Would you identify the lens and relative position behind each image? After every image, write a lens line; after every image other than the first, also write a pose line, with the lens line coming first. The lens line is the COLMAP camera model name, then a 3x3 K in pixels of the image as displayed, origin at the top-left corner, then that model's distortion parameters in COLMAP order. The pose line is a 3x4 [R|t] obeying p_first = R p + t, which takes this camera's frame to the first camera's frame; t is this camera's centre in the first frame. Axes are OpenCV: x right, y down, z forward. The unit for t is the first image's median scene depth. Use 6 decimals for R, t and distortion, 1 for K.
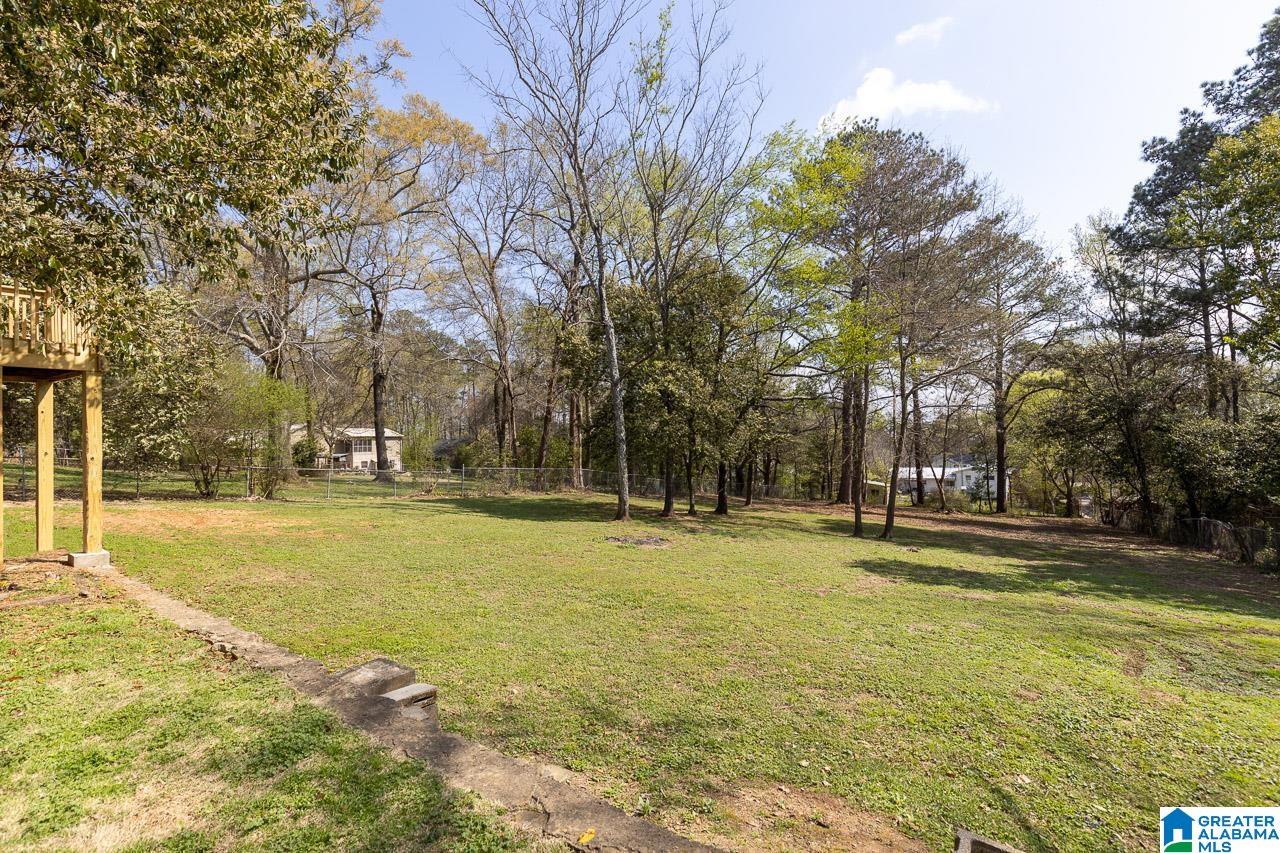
lens RADIAL K [[573.3, 0, 641.6], [0, 573.3, 427.9], [0, 0, 1]] dist [0.001171, -0.000483]
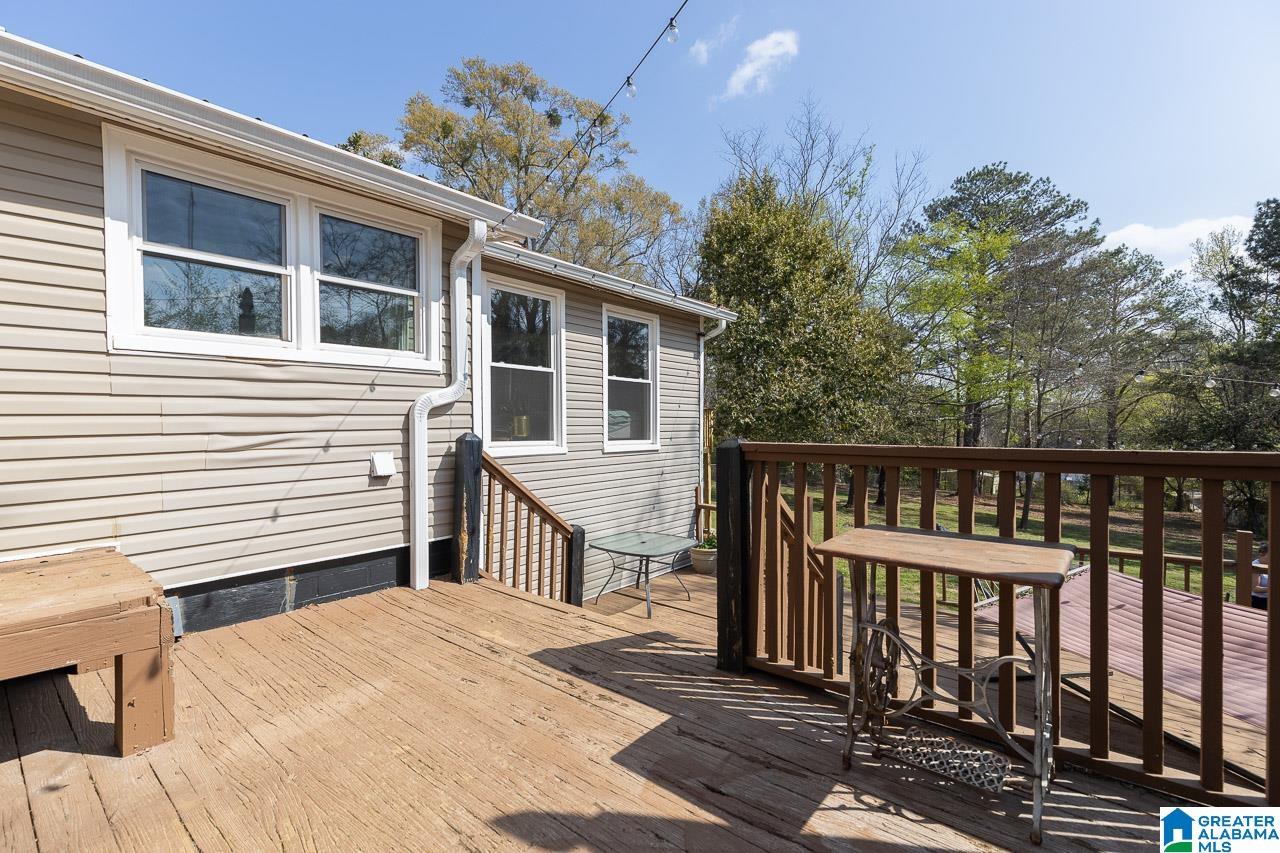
lens RADIAL K [[573.3, 0, 638.1], [0, 573.3, 424.8], [0, 0, 1]] dist [0.001171, -0.000483]
pose [[0.992255, 0.011513, -0.123683, -0.164119], [-0.006591, 0.999173, 0.040127, -0.054708], [0.124043, -0.039001, 0.991510, -0.237035]]
